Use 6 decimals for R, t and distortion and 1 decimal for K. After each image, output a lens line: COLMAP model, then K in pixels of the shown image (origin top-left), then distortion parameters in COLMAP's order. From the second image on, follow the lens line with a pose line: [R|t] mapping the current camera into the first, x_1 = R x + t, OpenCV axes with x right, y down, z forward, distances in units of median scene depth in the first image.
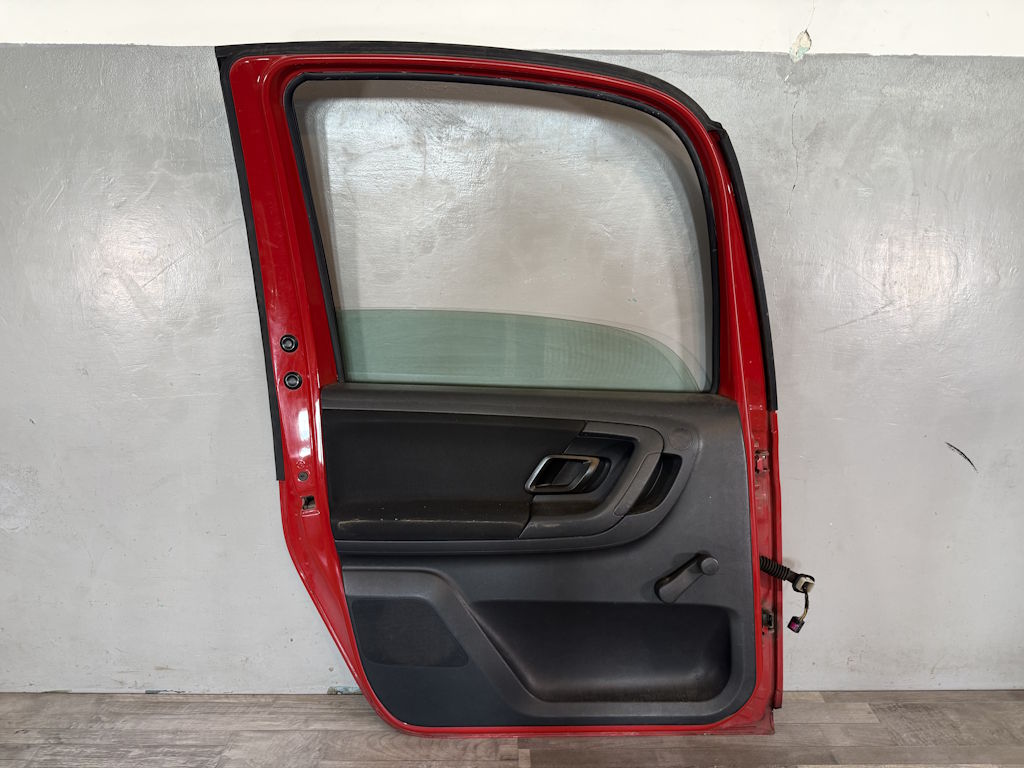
lens RADIAL K [[700.5, 0, 512.0], [0, 700.5, 384.0], [0, 0, 1]] dist [0.028778, -0.040336]
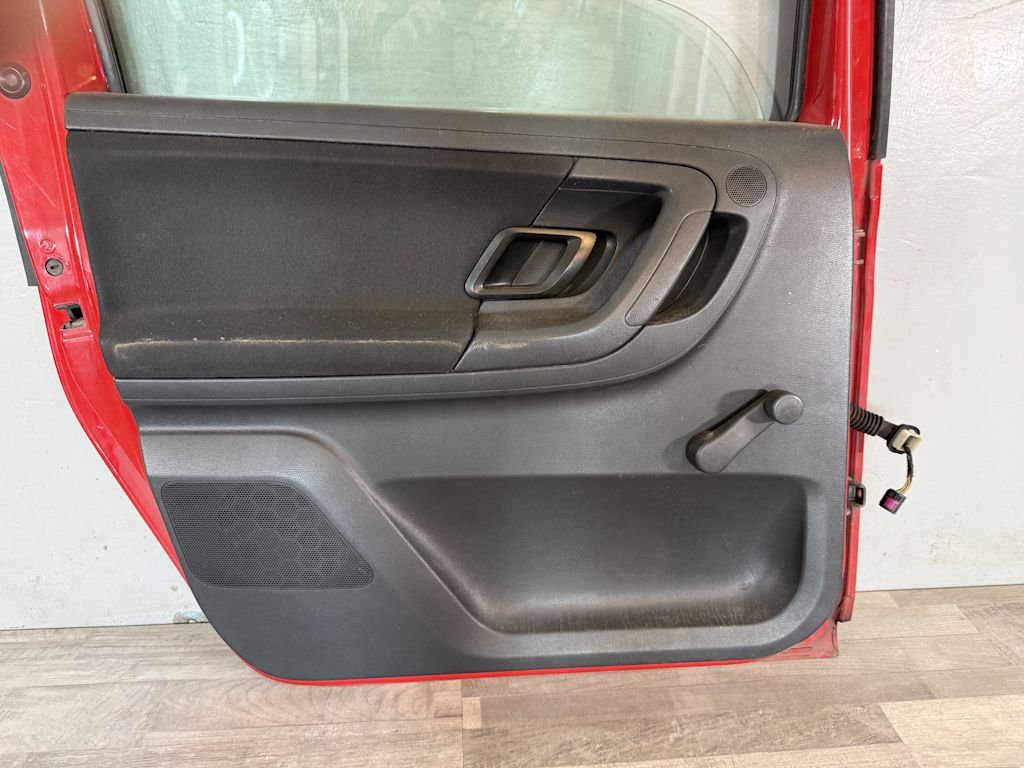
lens RADIAL K [[700.5, 0, 512.0], [0, 700.5, 384.0], [0, 0, 1]] dist [0.028778, -0.040336]
pose [[0.997103, -0.017904, 0.073931, 0.011961], [0.006136, 0.987669, 0.156435, 0.131722], [-0.075821, -0.155528, 0.984917, 0.406095]]
